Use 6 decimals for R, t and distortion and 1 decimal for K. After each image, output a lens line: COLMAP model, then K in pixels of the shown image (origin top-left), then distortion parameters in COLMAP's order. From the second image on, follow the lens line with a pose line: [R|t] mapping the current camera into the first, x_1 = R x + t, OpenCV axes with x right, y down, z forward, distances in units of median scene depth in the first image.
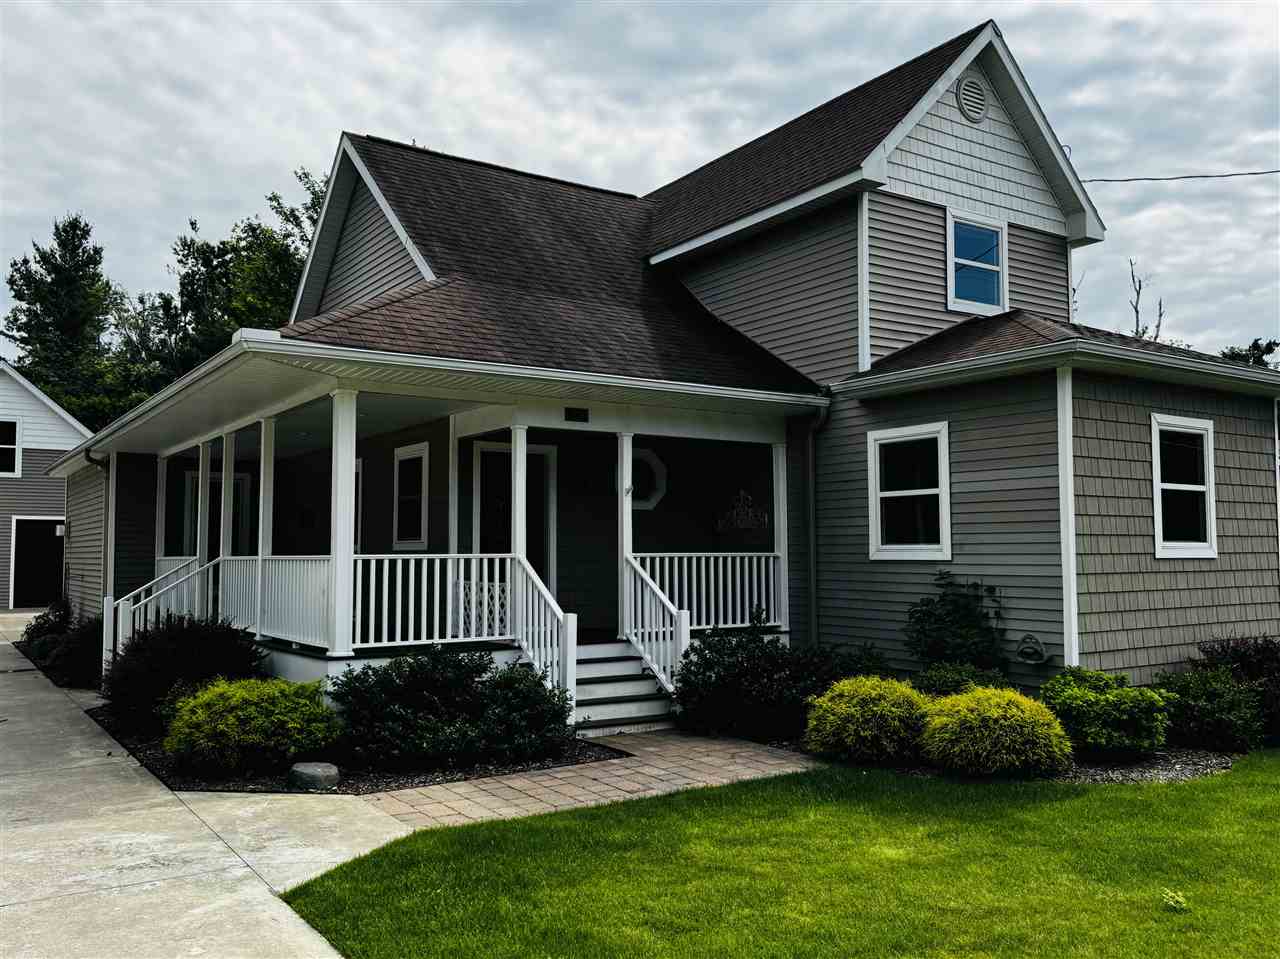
lens RADIAL K [[1082.5, 0, 642.2], [0, 1082.5, 489.1], [0, 0, 1]] dist [0.002181, 0.008928]
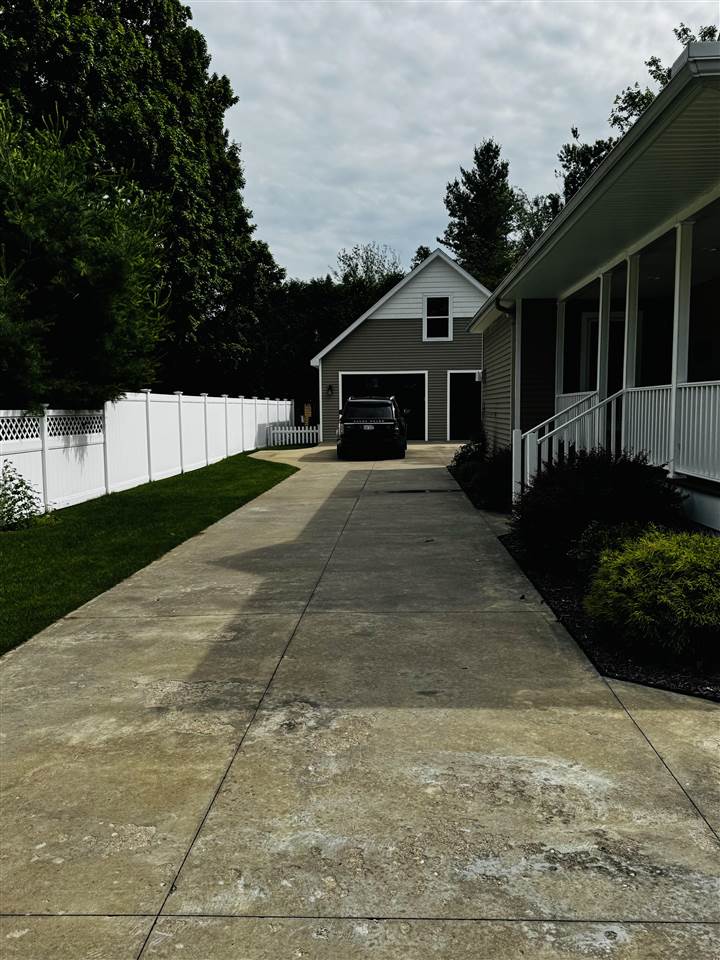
lens RADIAL K [[817.8, 0, 360.0], [0, 817.8, 480.0], [0, 0, 1]] dist [0.134379, -0.242482]
pose [[0.801630, 0.049868, -0.595737, -0.125667], [0.040323, 0.989735, 0.137108, 0.030089], [0.596459, -0.133932, 0.791391, 0.249262]]
